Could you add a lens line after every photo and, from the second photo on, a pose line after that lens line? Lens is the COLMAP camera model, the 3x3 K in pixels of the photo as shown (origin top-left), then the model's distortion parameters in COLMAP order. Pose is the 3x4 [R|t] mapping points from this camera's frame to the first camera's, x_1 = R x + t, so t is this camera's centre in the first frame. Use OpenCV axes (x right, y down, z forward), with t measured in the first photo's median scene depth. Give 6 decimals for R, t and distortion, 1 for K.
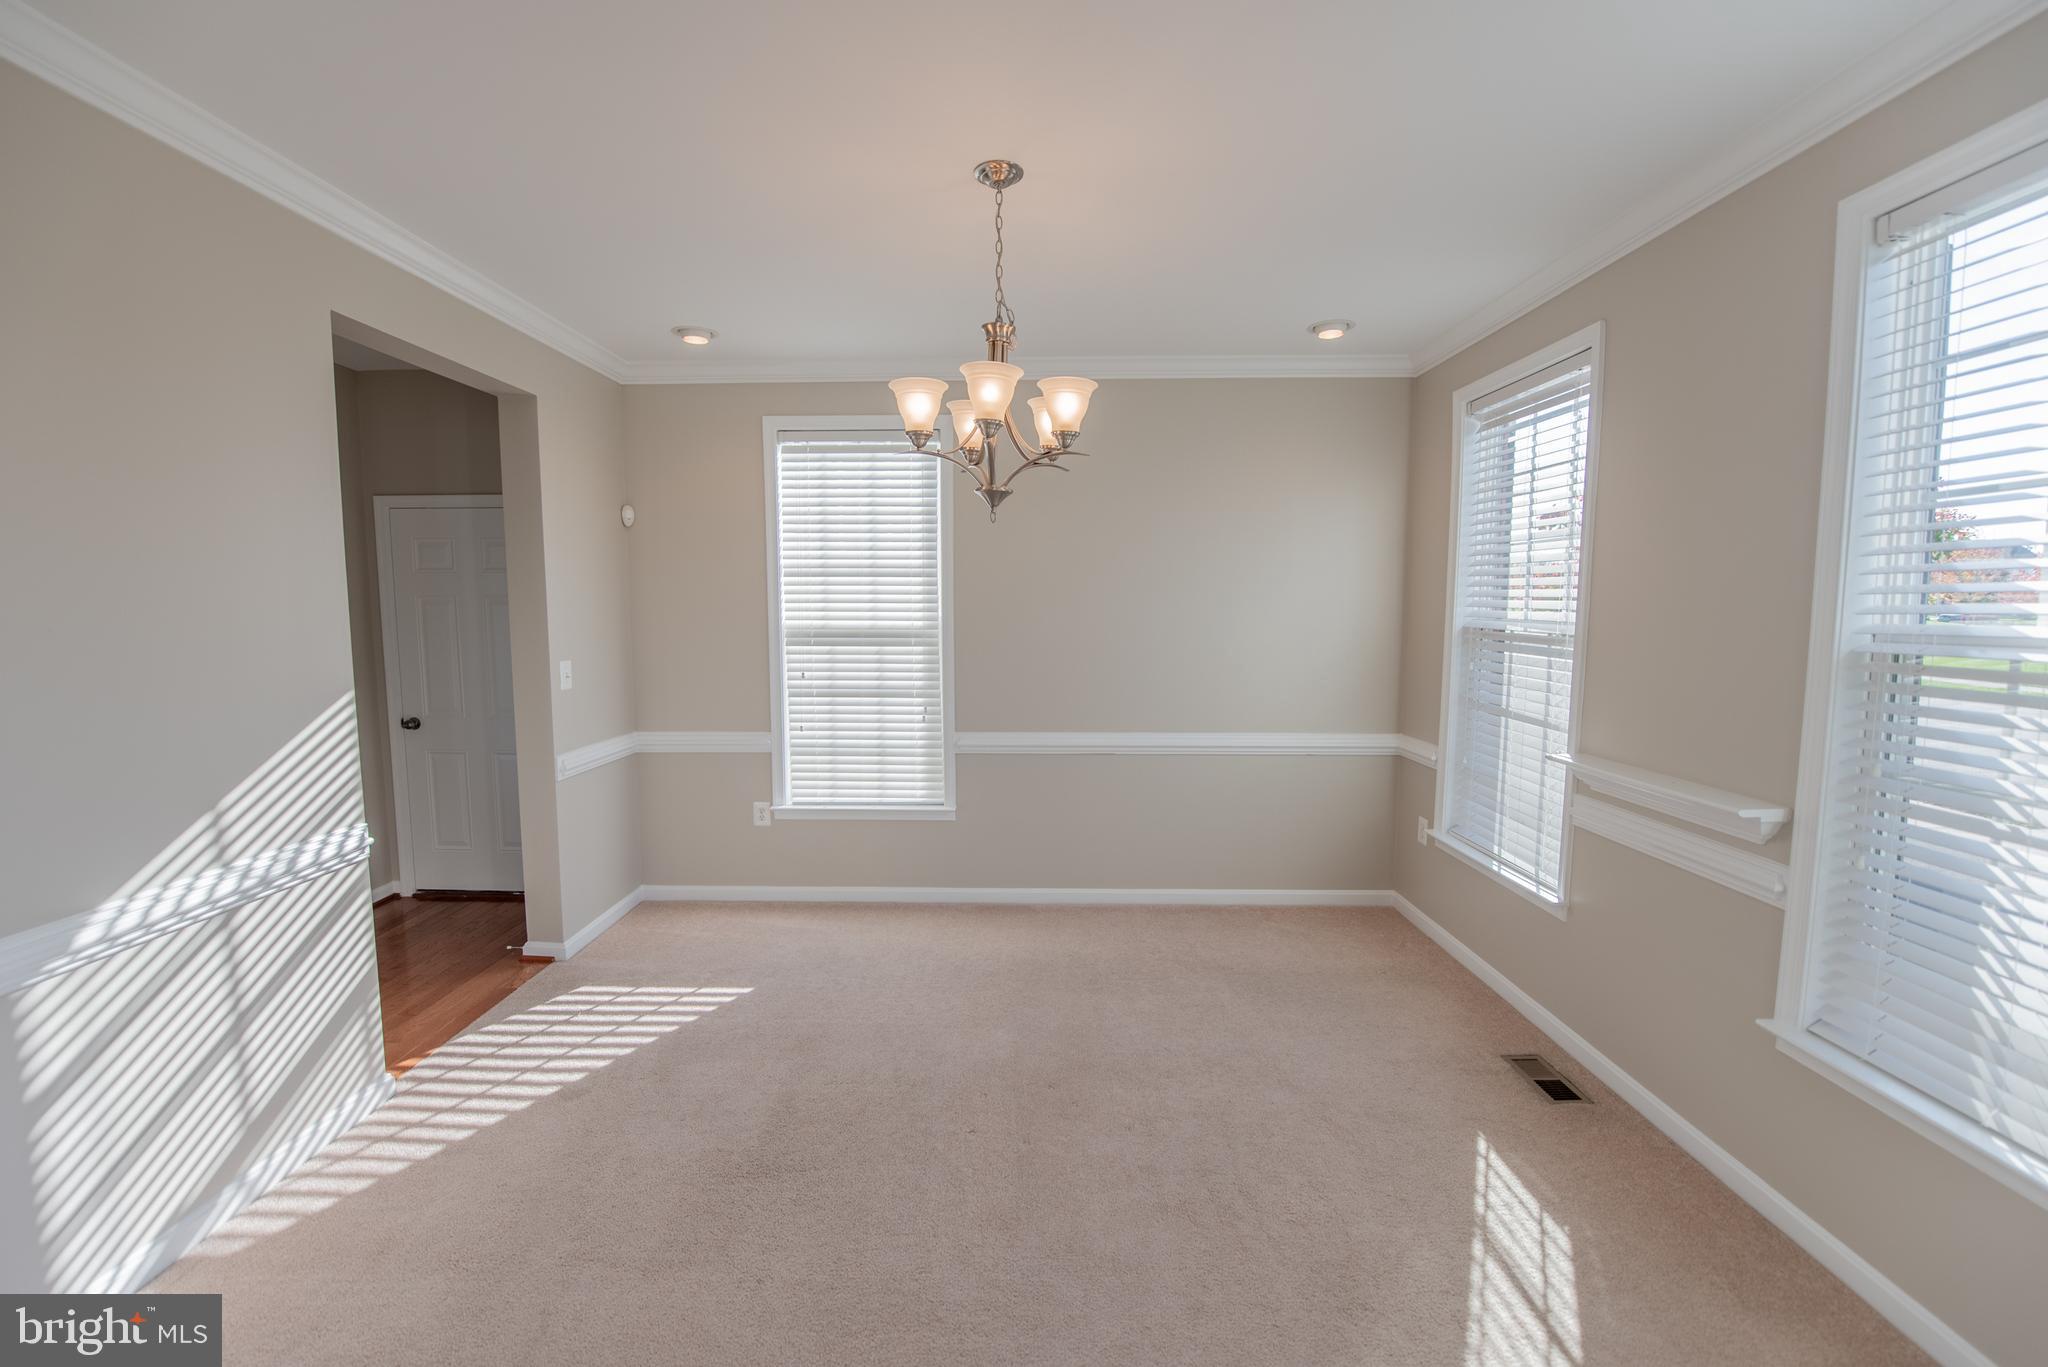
lens RADIAL K [[846.7, 0, 971.2], [0, 846.7, 669.8], [0, 0, 1]] dist [-0.005065, -0.000474]
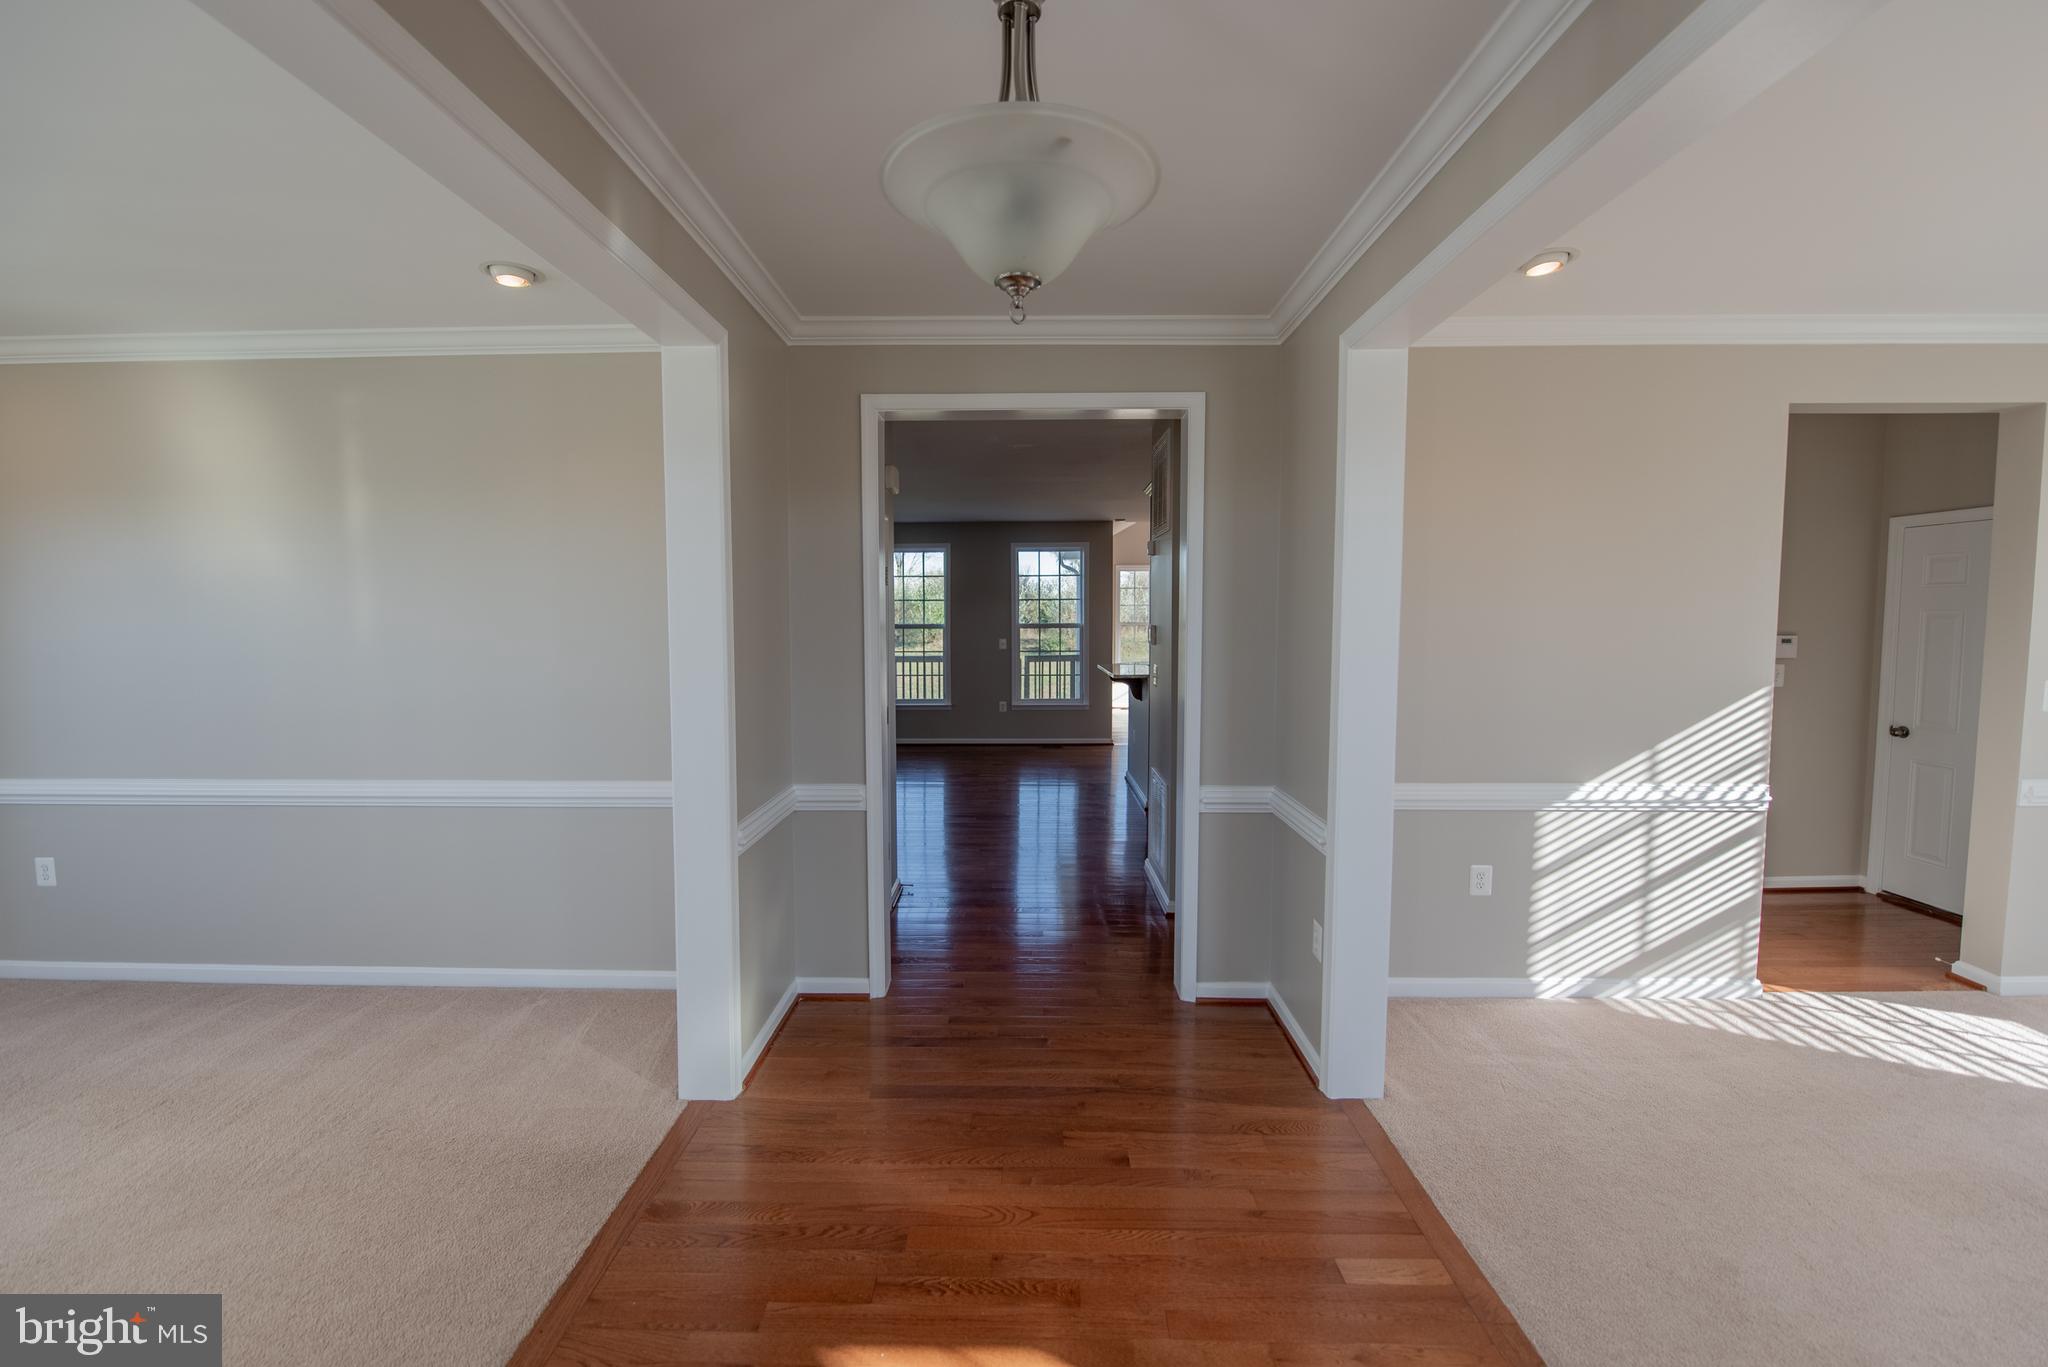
lens RADIAL K [[824.6, 0, 1018.4], [0, 824.6, 720.4], [0, 0, 1]] dist [-0.000778, -0.009020]
pose [[0.044308, 0.125475, -0.991107, 0.508607], [-0.072308, 0.989882, 0.122087, 0.009943], [0.996398, 0.066255, 0.052933, -0.259180]]
